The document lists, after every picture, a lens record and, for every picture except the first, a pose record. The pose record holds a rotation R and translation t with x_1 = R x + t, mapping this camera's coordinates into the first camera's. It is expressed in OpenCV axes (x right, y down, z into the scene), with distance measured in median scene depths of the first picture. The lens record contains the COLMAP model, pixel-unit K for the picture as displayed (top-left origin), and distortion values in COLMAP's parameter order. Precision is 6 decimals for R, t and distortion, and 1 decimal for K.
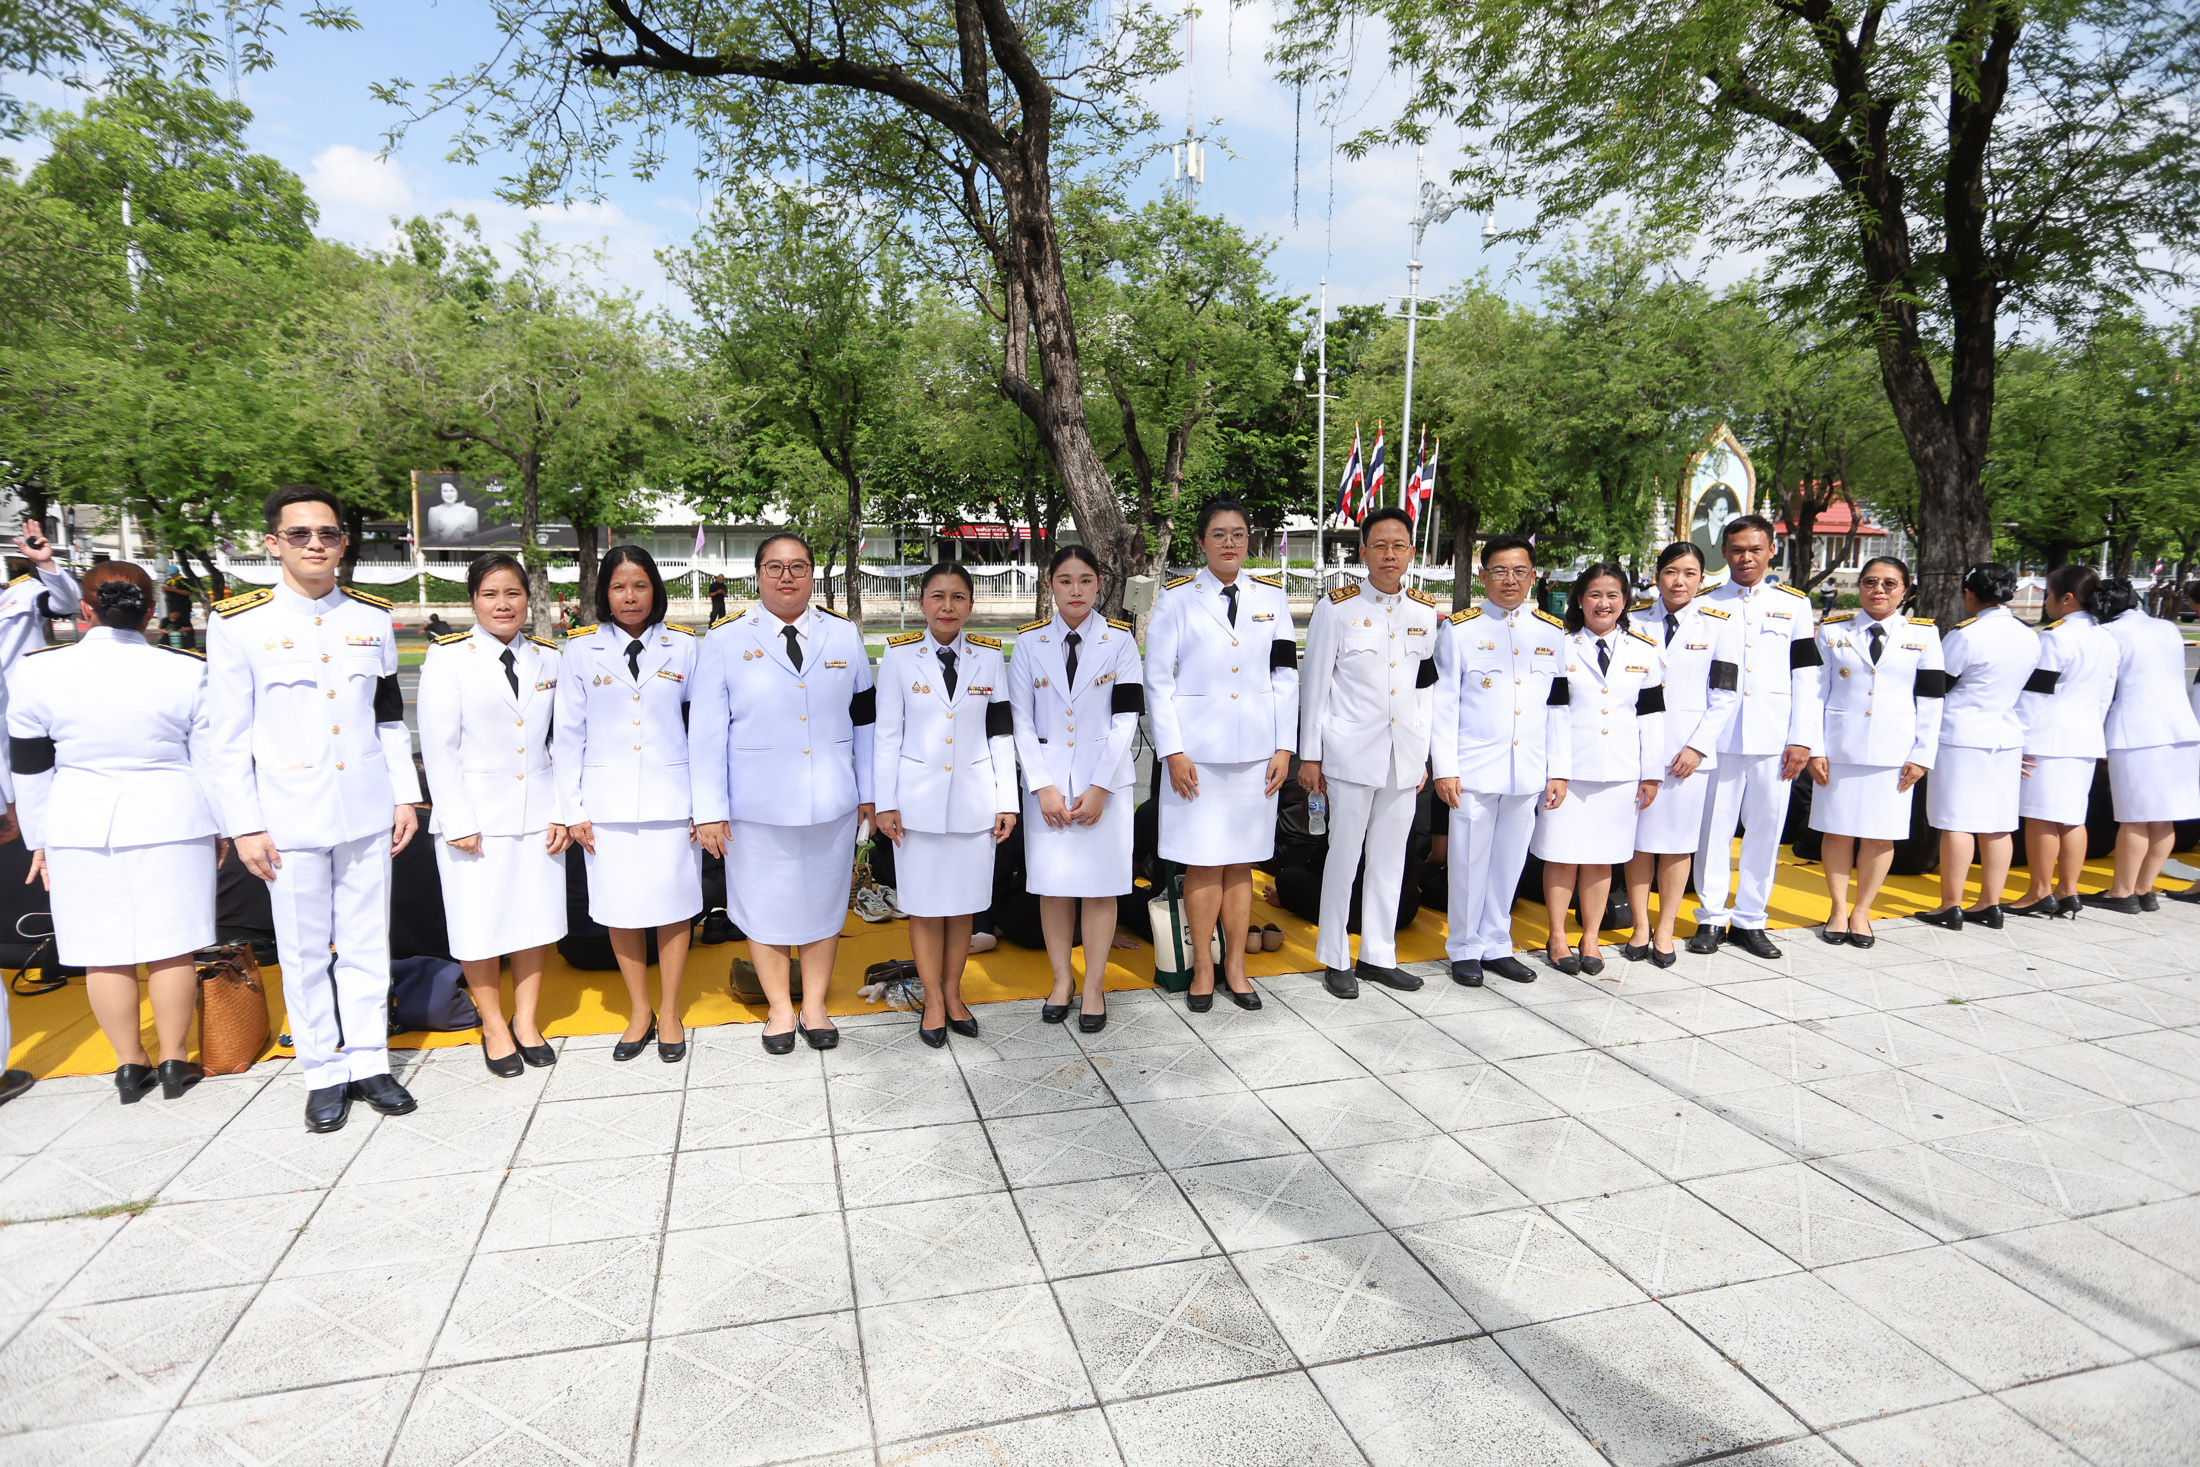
lens RADIAL K [[1240.2, 0, 1100.0], [0, 1240.2, 733.5], [0, 0, 1]] dist [-0.072735, 0.045911]
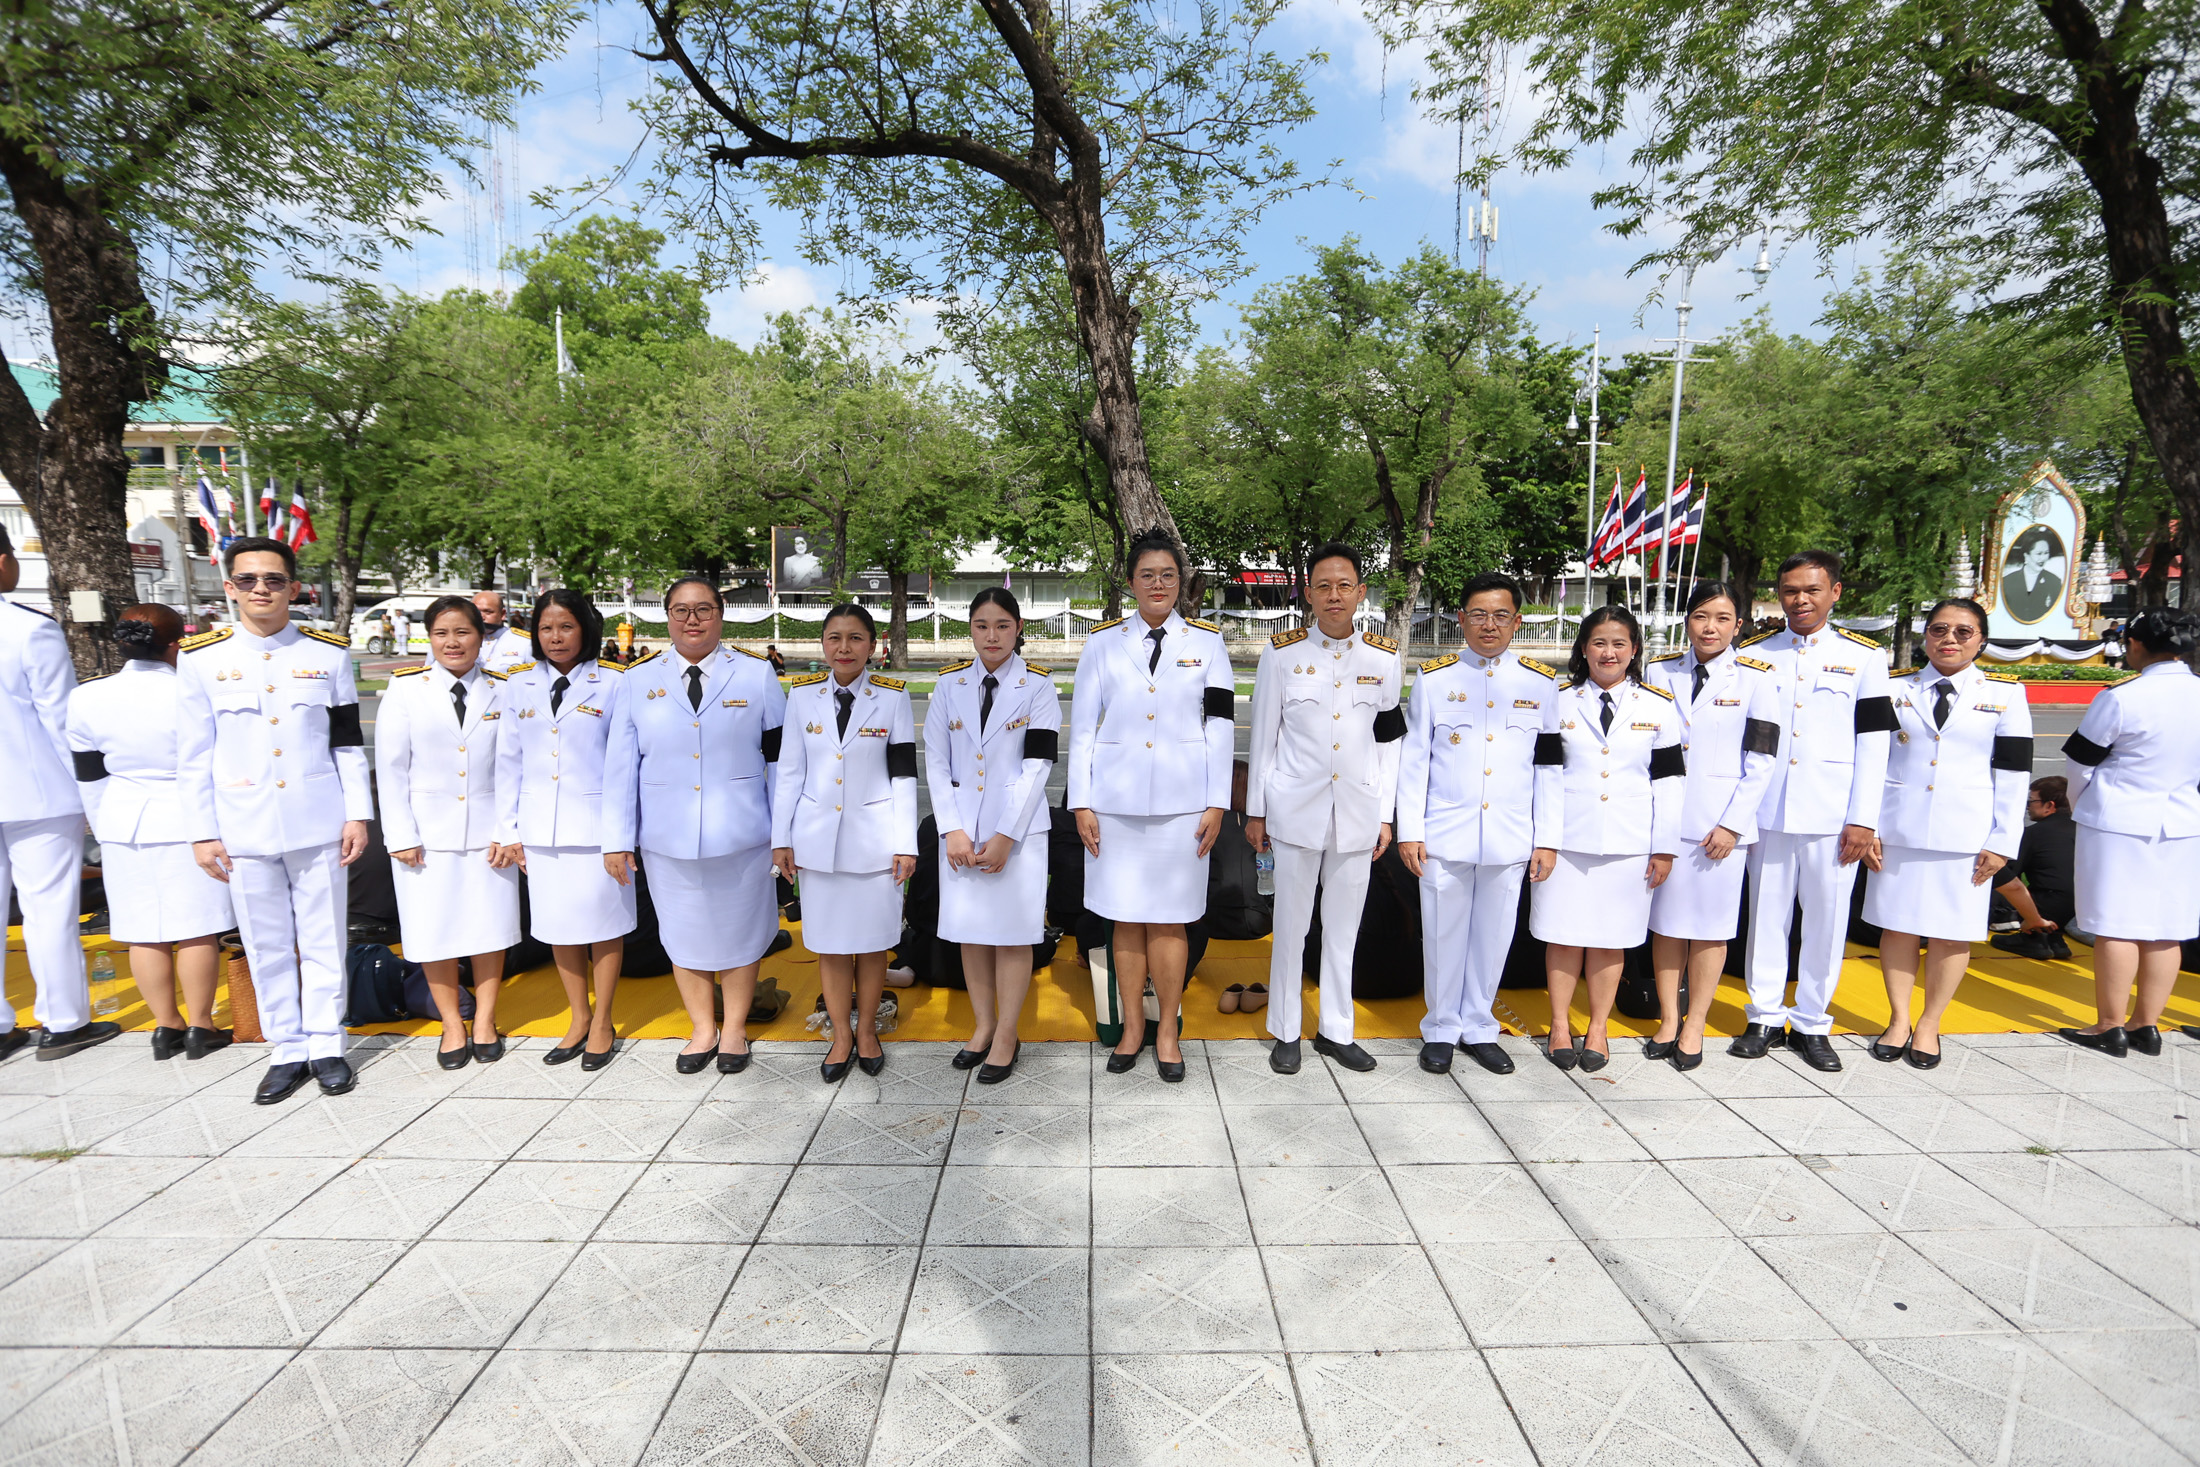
lens RADIAL K [[1149.1, 0, 1106.7], [0, 1149.1, 756.1], [0, 0, 1]] dist [-0.072823, 0.030880]
pose [[0.969245, 0.033224, -0.243843, 0.257259], [-0.035210, 0.999373, -0.003793, -0.015041], [0.243564, 0.012262, 0.969807, 0.121671]]
